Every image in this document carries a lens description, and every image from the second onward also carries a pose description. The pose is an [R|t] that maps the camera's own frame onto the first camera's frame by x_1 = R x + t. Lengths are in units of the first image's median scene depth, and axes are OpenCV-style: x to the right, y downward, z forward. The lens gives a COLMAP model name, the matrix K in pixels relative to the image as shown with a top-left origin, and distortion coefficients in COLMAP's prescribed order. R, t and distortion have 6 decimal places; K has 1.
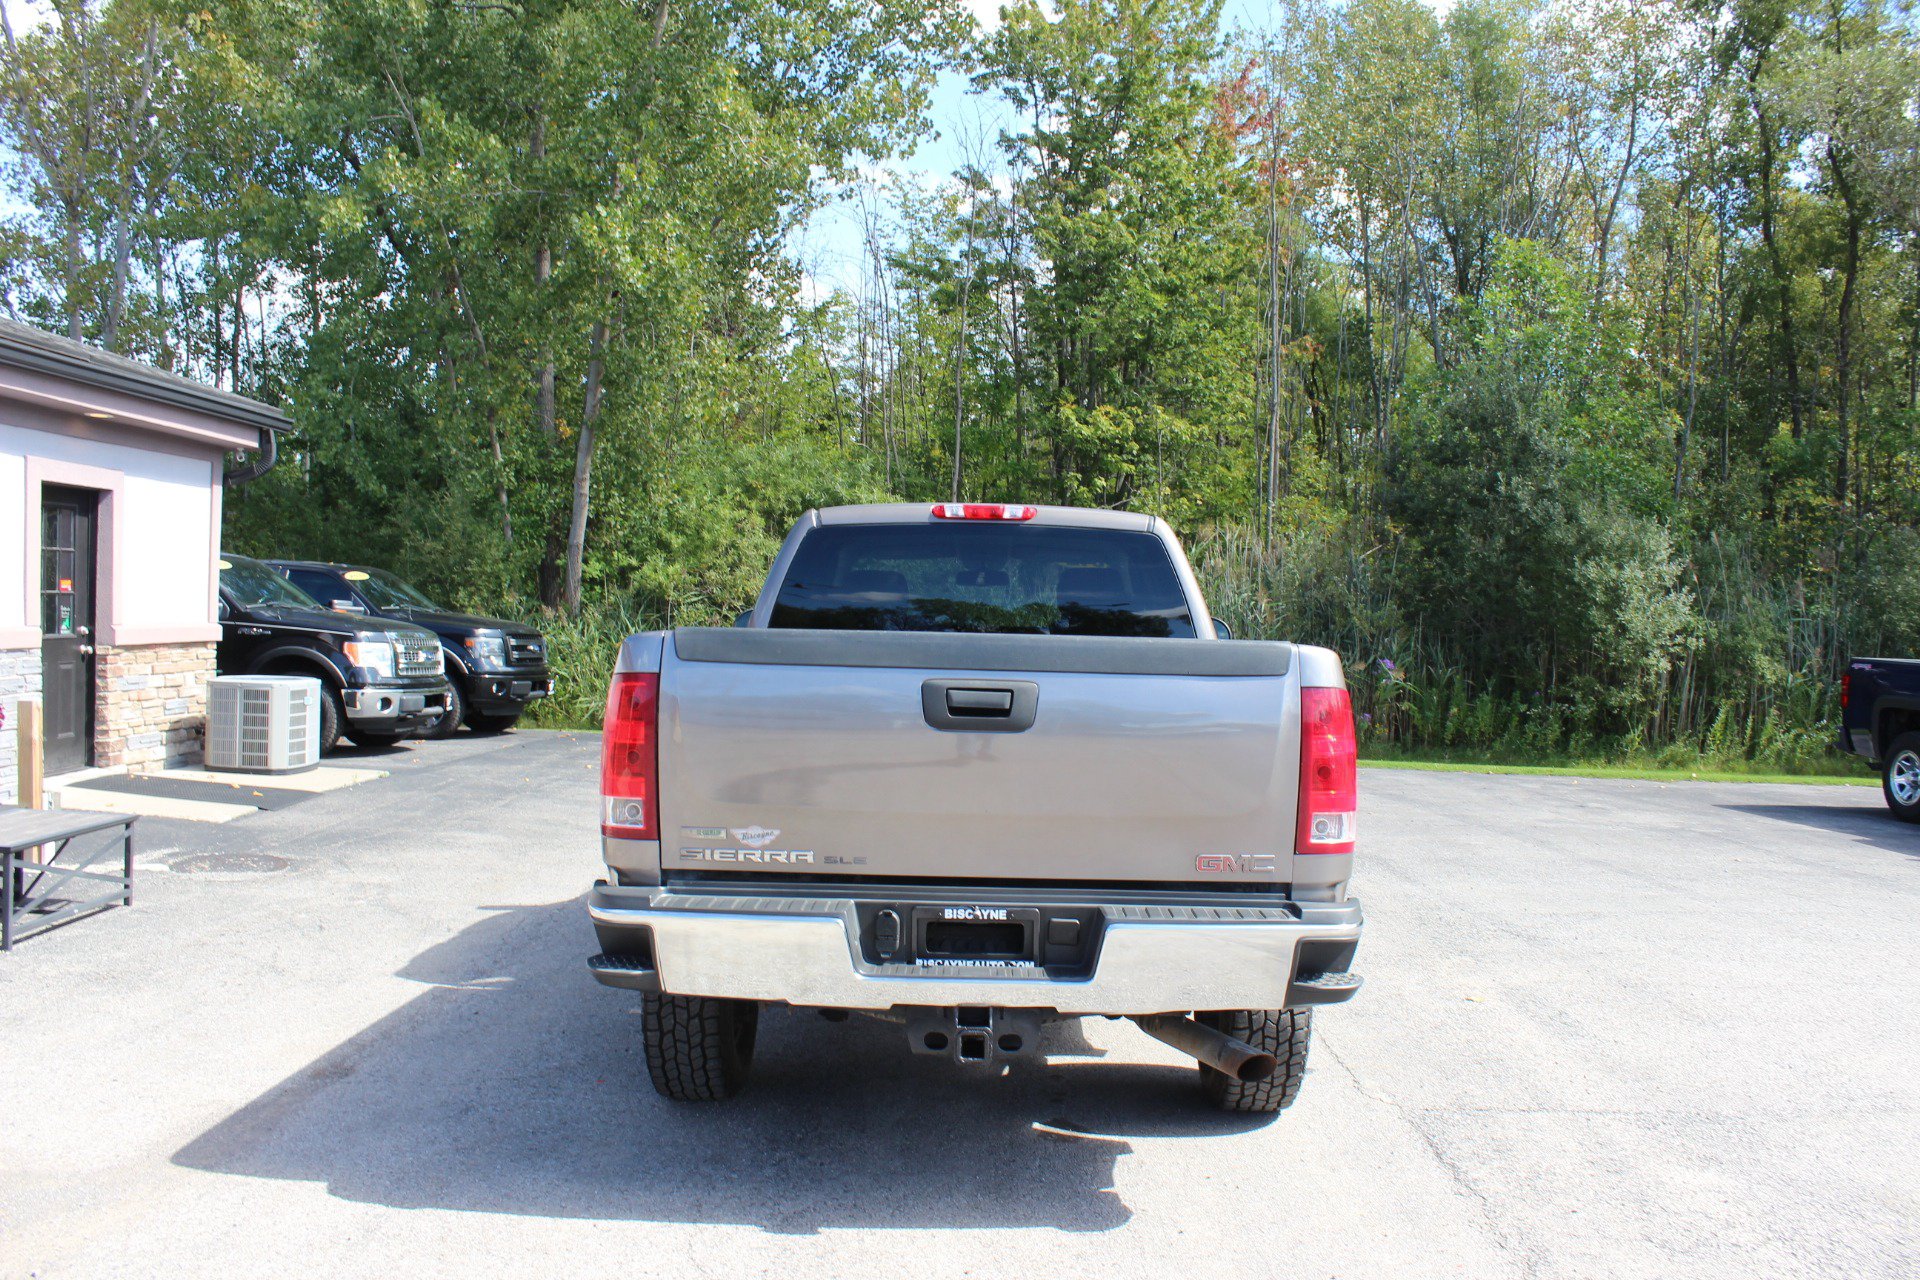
lens RADIAL K [[1603.5, 0, 973.3], [0, 1603.5, 653.0], [0, 0, 1]] dist [-0.165598, 0.151730]
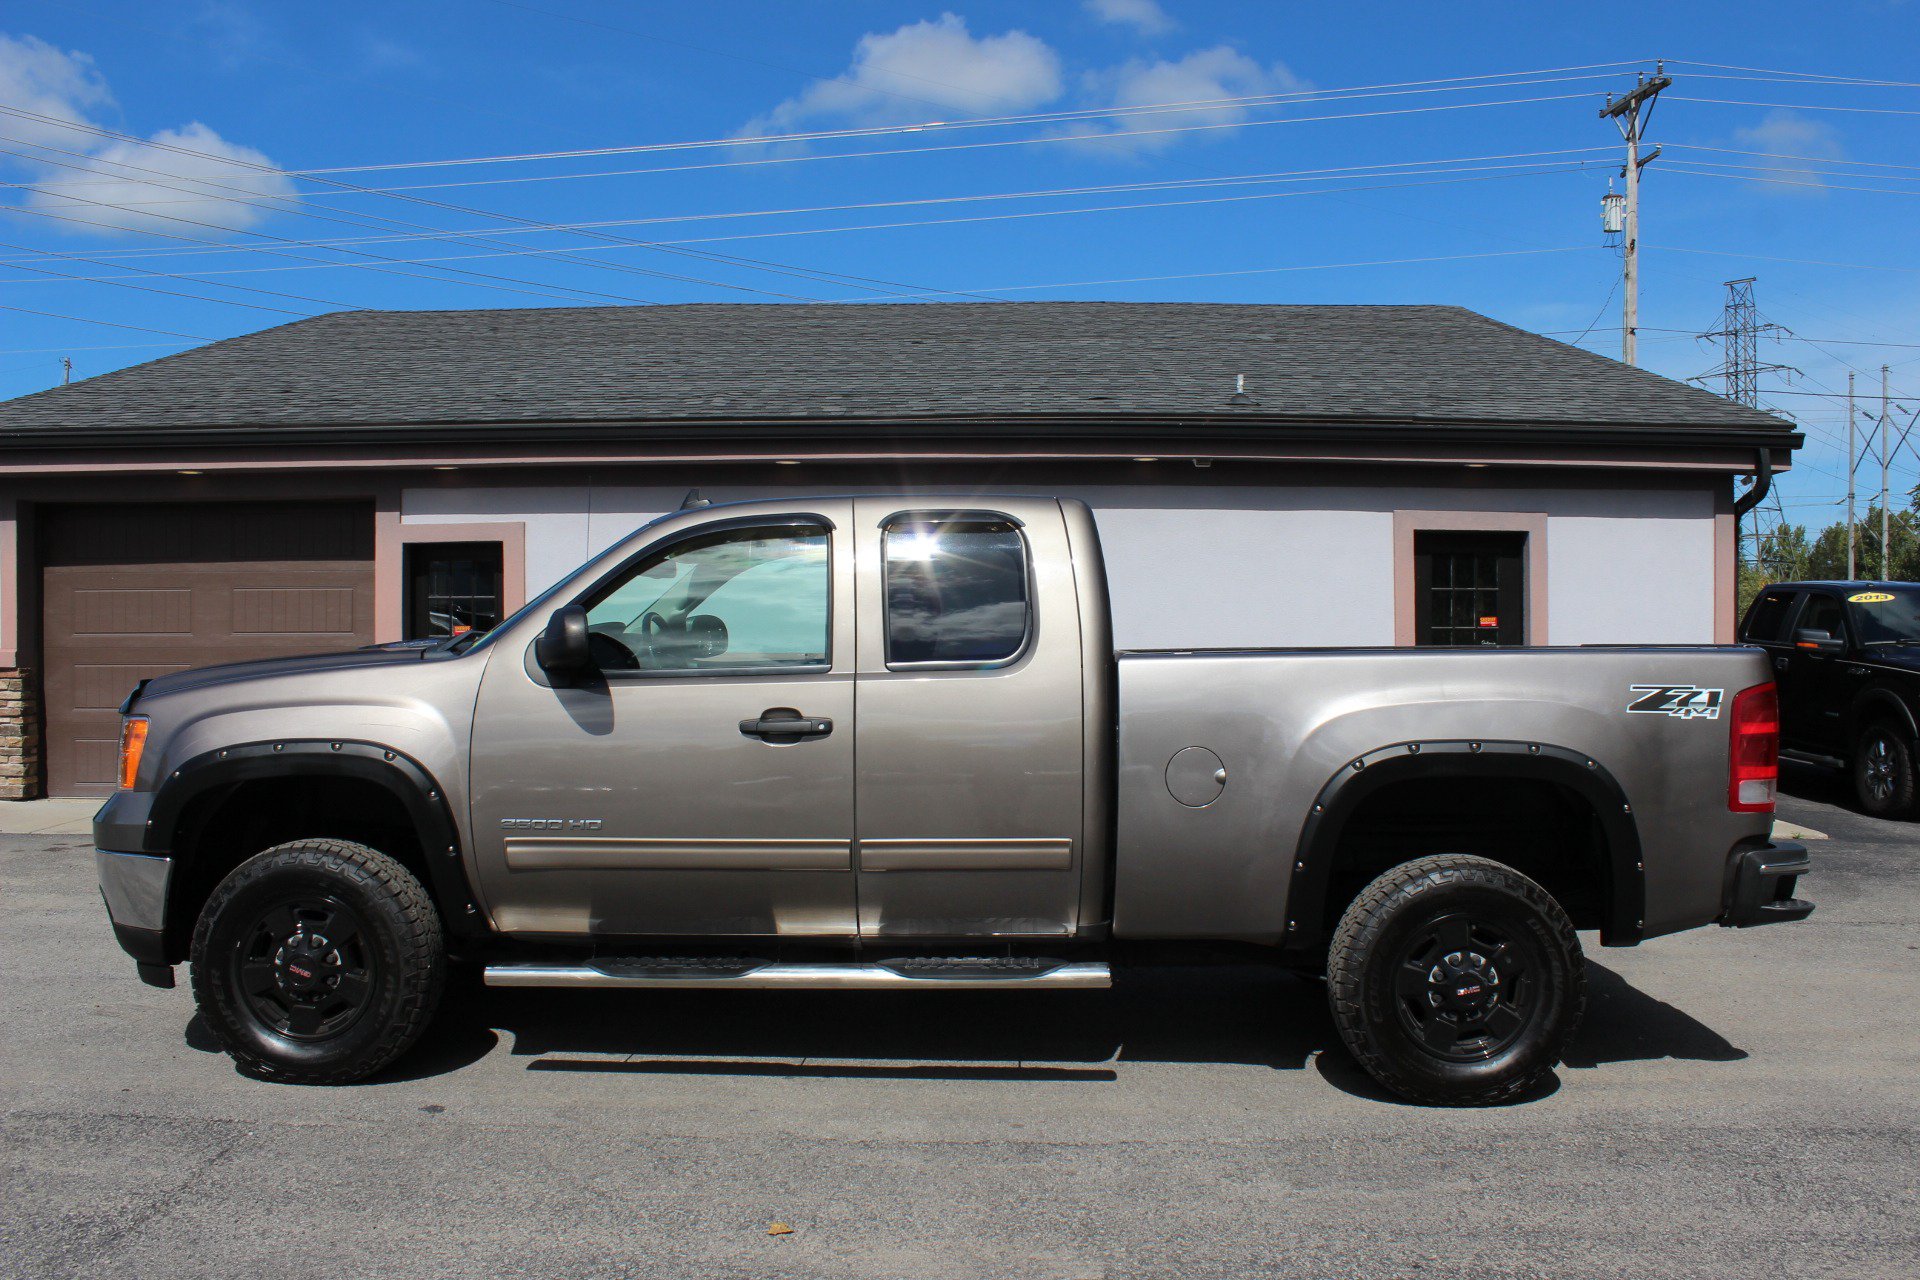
lens RADIAL K [[1603.5, 0, 989.1], [0, 1603.5, 668.1], [0, 0, 1]] dist [-0.165598, 0.151730]
pose [[0.023278, 0.001586, -0.999728, 0.311865], [-0.033137, 0.999450, 0.000814, 0.000139], [0.999180, 0.033109, 0.023318, 0.360990]]
